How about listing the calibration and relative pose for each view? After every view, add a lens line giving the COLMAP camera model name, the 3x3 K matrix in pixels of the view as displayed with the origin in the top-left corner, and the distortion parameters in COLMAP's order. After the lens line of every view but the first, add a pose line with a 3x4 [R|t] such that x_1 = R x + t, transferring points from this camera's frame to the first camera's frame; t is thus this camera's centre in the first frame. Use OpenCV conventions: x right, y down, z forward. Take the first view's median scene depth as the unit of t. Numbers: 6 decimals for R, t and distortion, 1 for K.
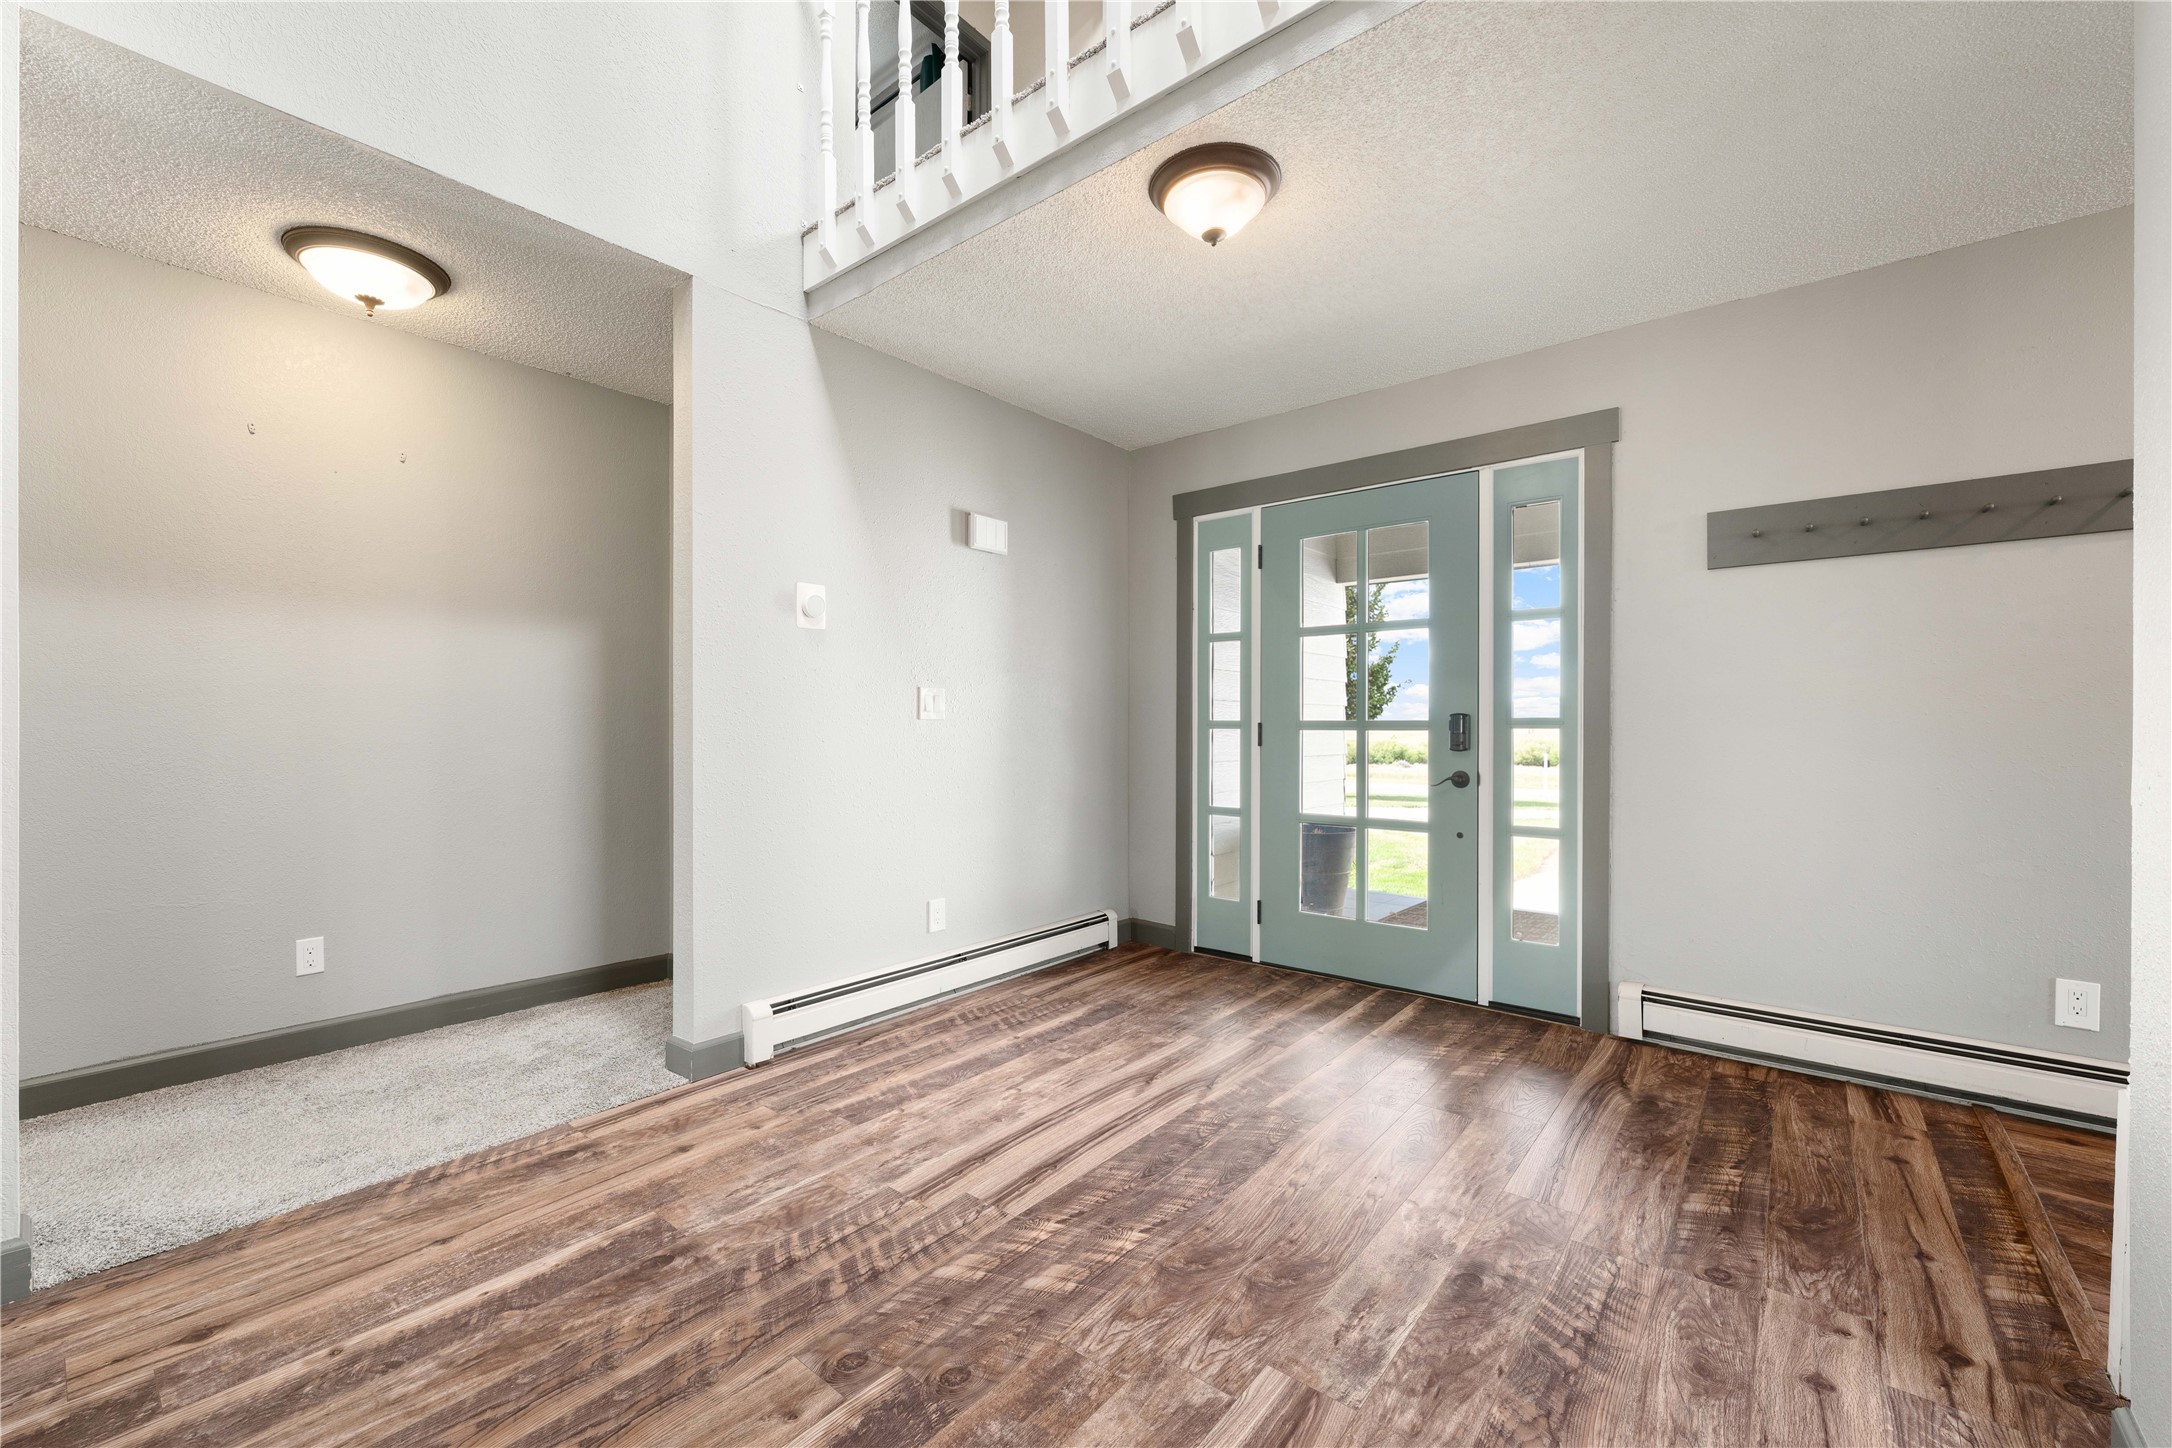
lens RADIAL K [[874.0, 0, 1086.0], [0, 874.0, 724.0], [0, 0, 1]] dist [-0.001390, 0.000046]
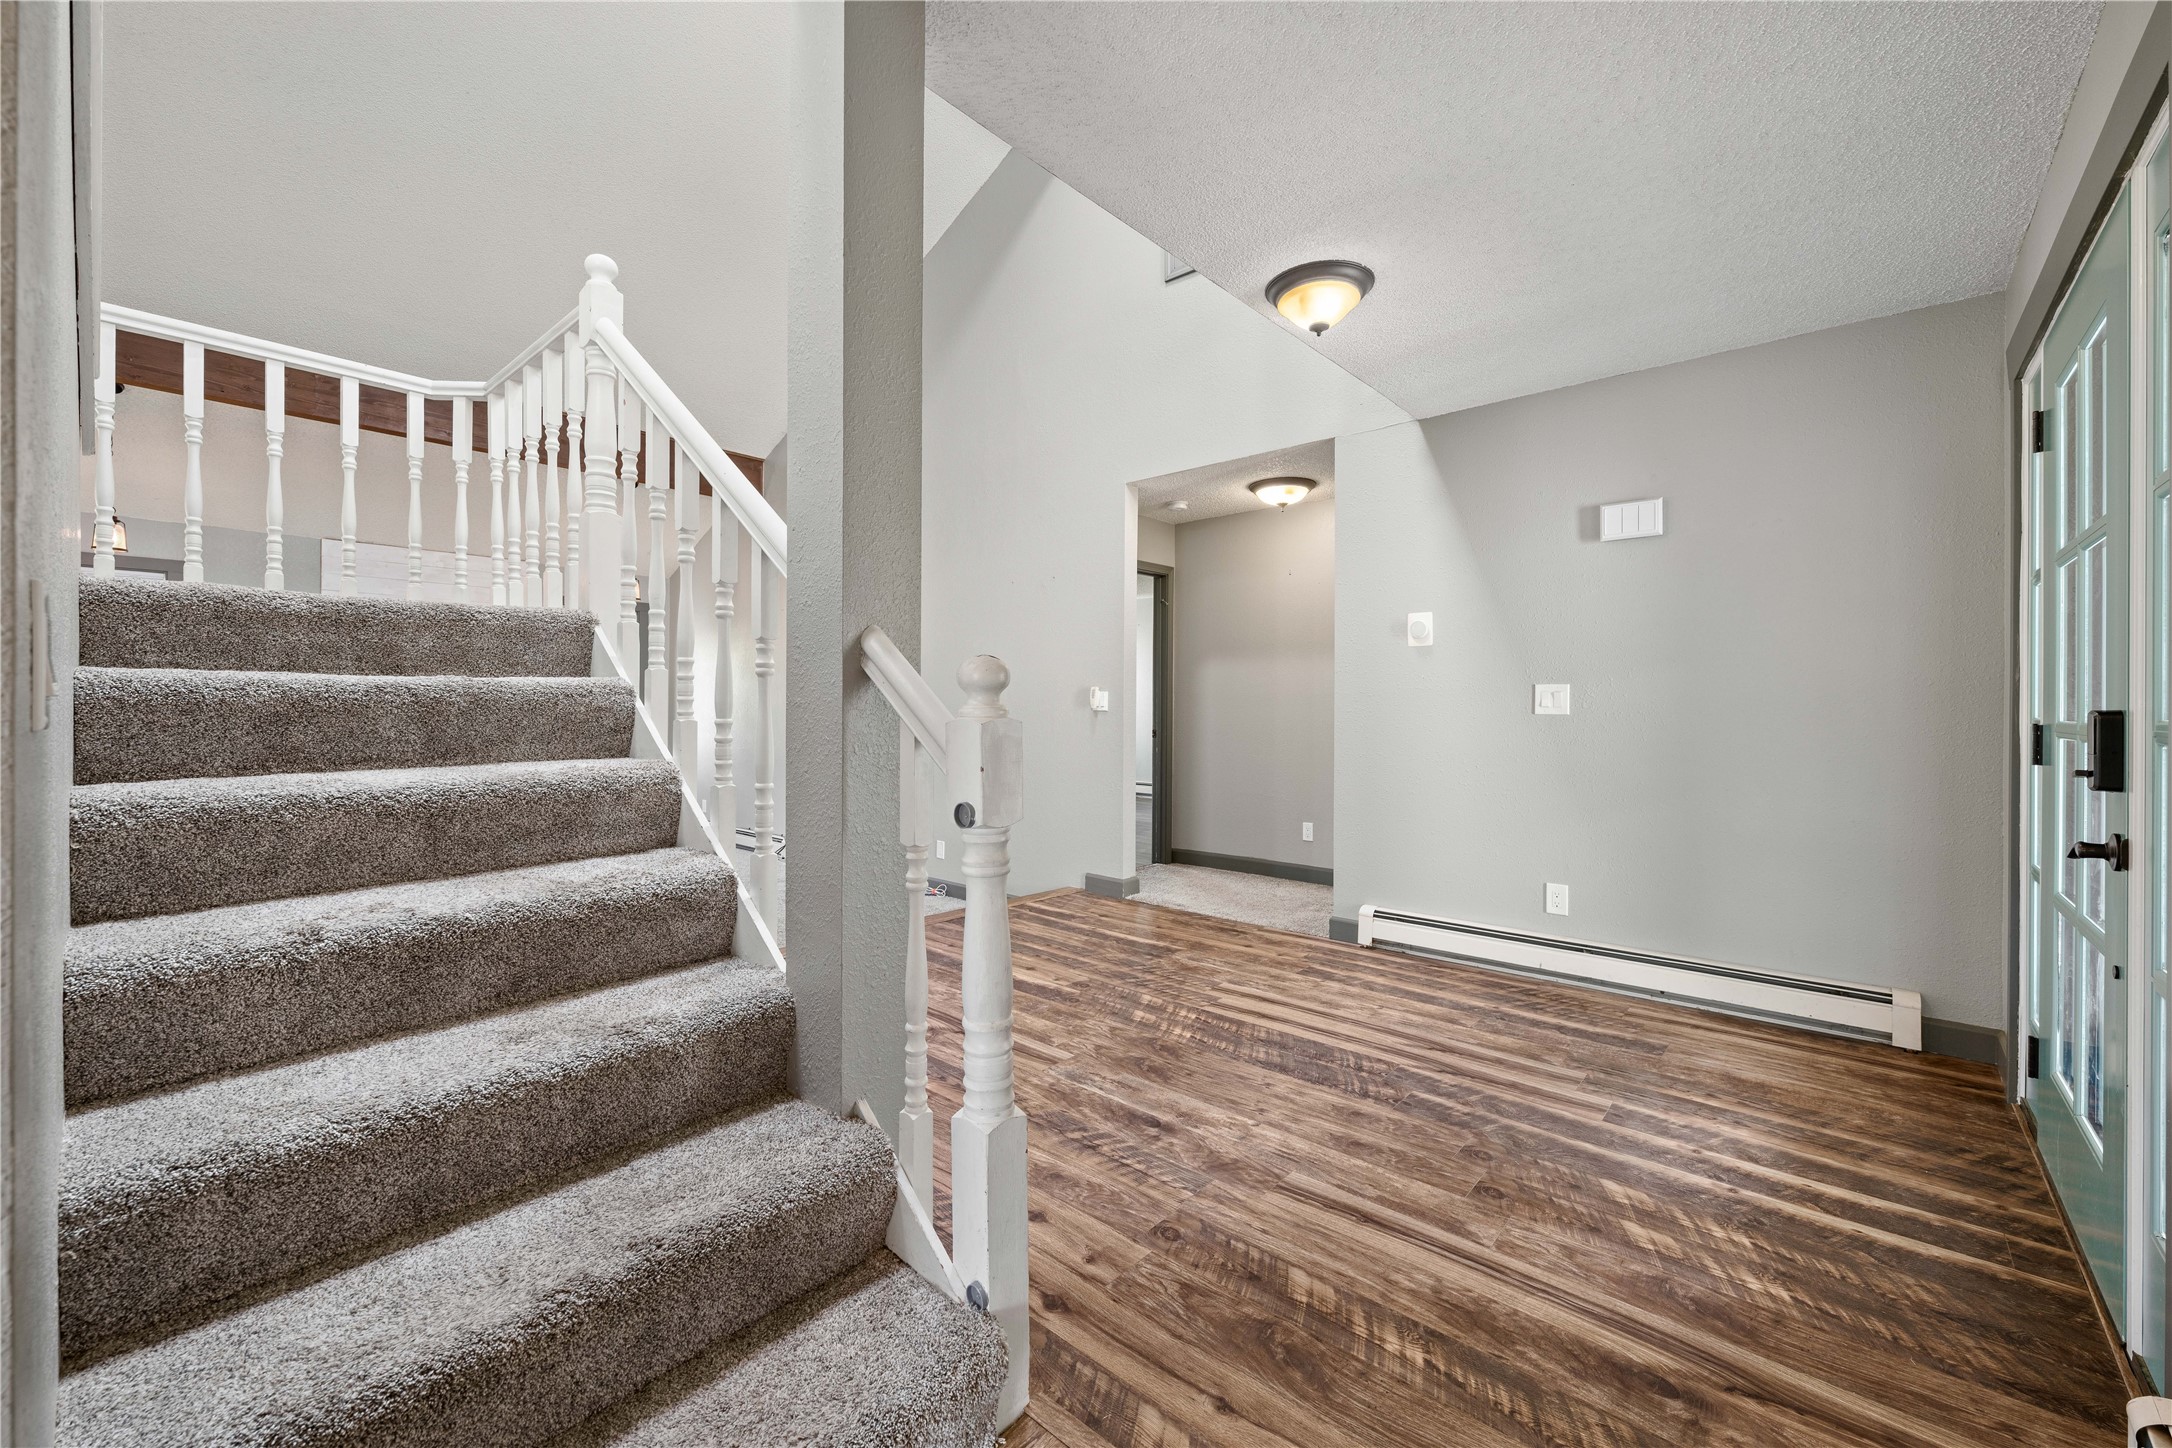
lens RADIAL K [[866.5, 0, 1082.9], [0, 866.5, 713.1], [0, 0, 1]] dist [-0.000121, 0.000688]
pose [[-0.035270, 0.005961, -0.999360, 1.045202], [-0.002528, 0.999978, 0.006053, -0.013606], [0.999375, 0.002739, -0.035254, 0.538324]]
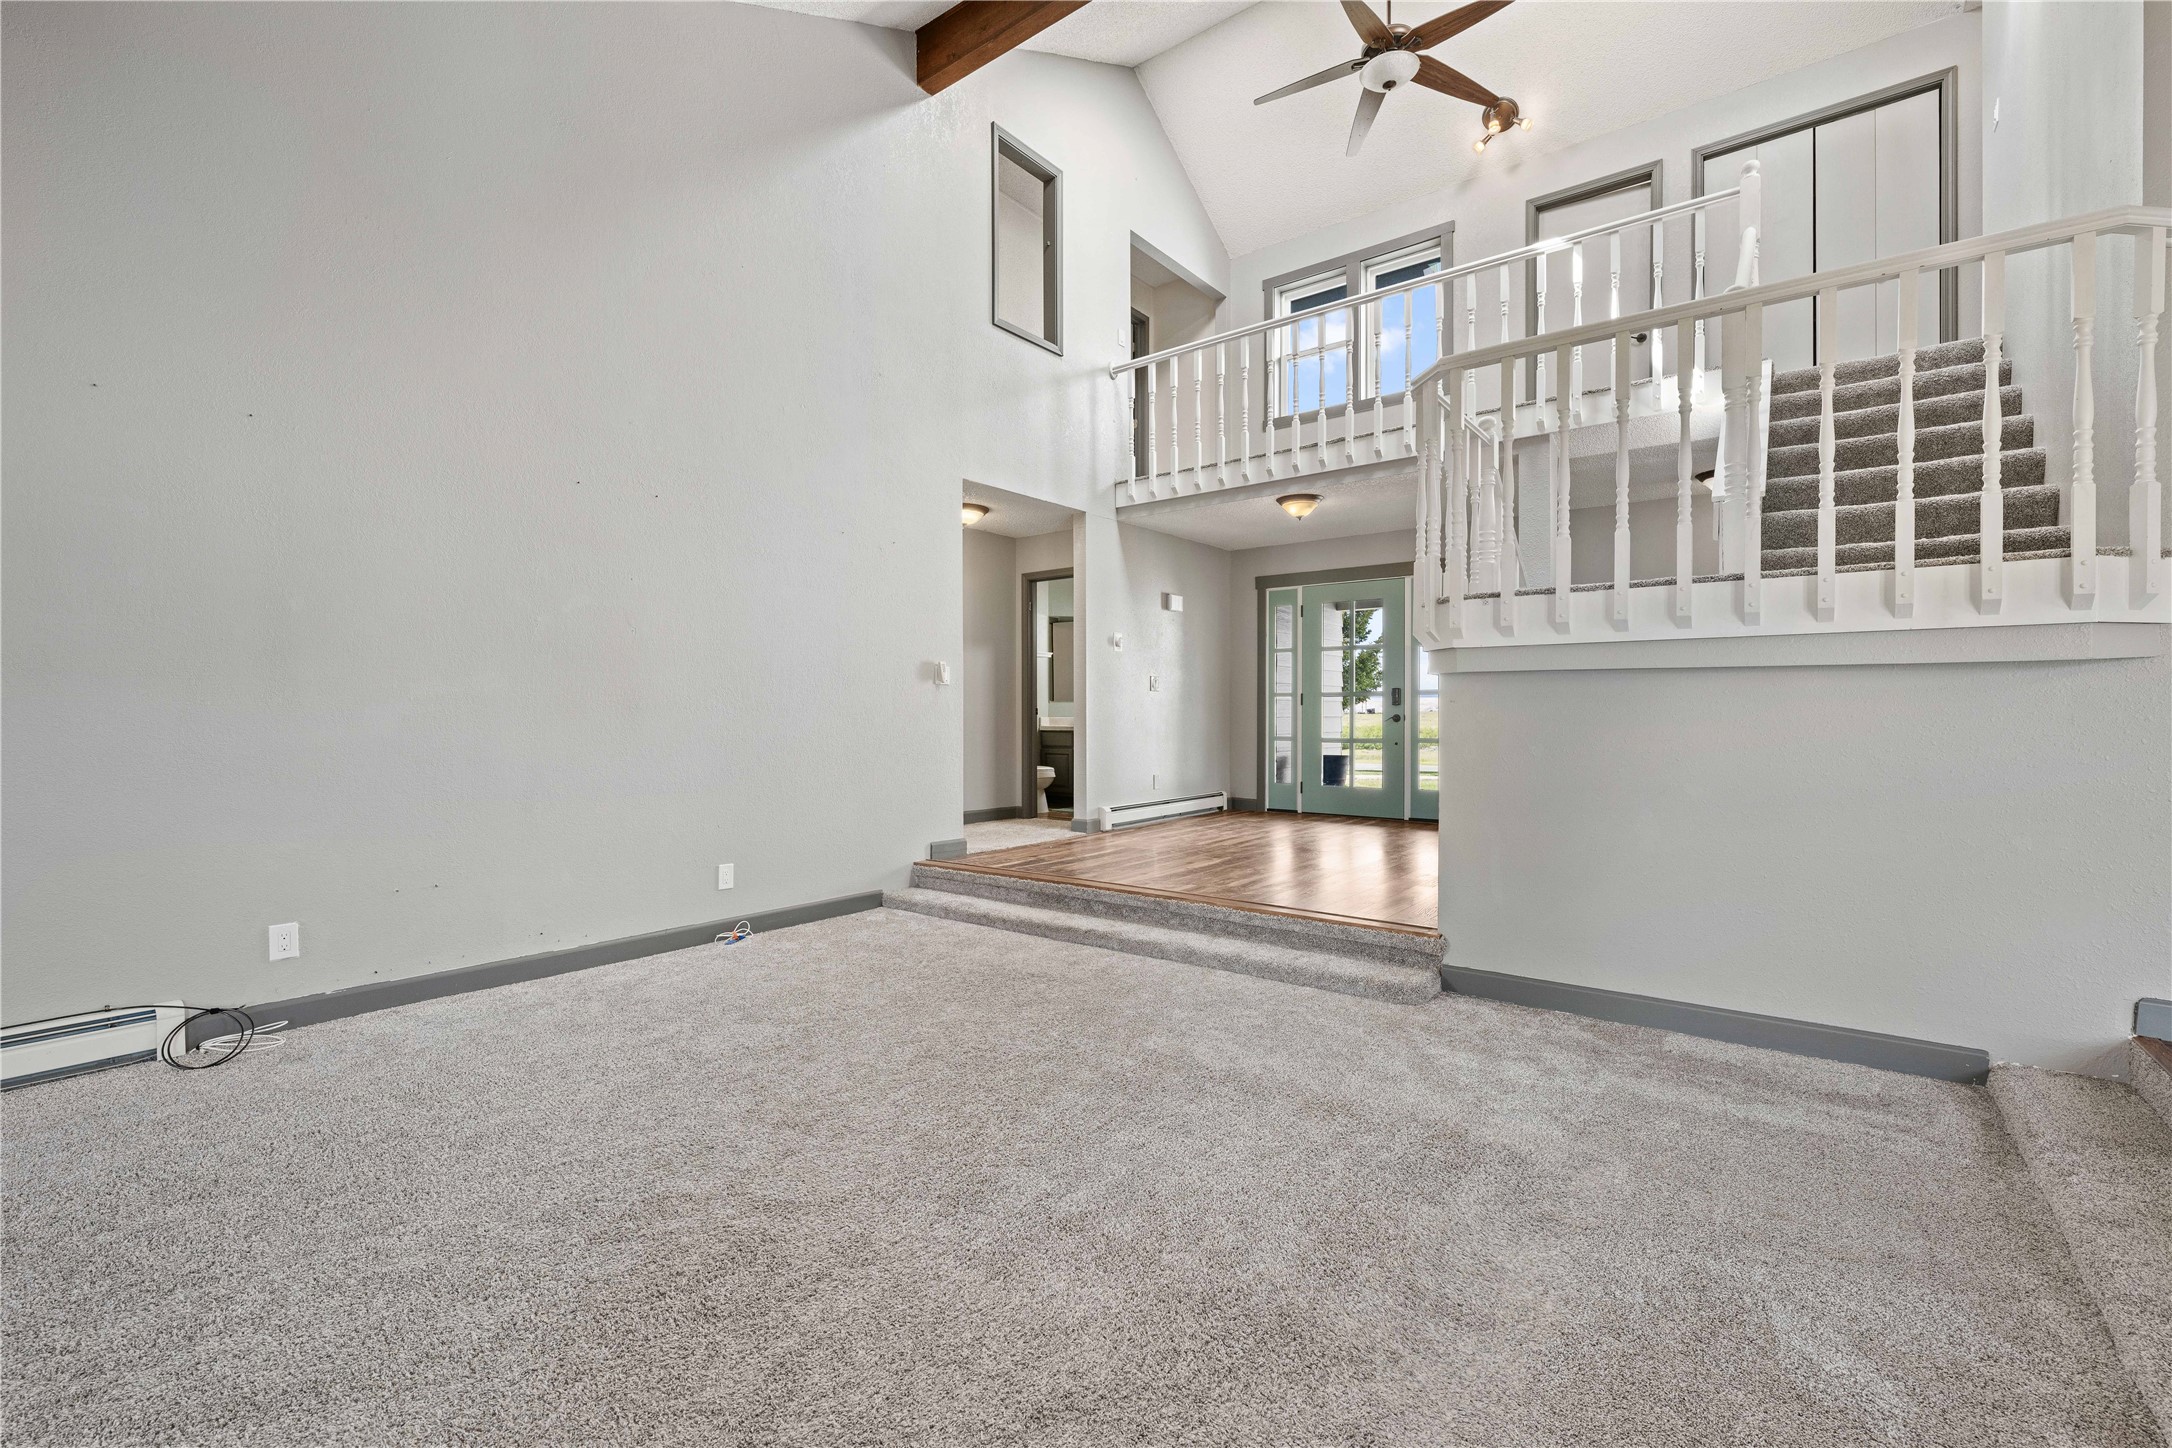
lens RADIAL K [[919.5, 0, 1091.4], [0, 919.5, 711.9], [0, 0, 1]] dist [0.000283, 0.000005]
pose [[0.999625, -0.001400, 0.027339, -0.457735], [0.001326, 0.999995, 0.002720, 0.046487], [-0.027343, -0.002683, 0.999623, -1.472839]]
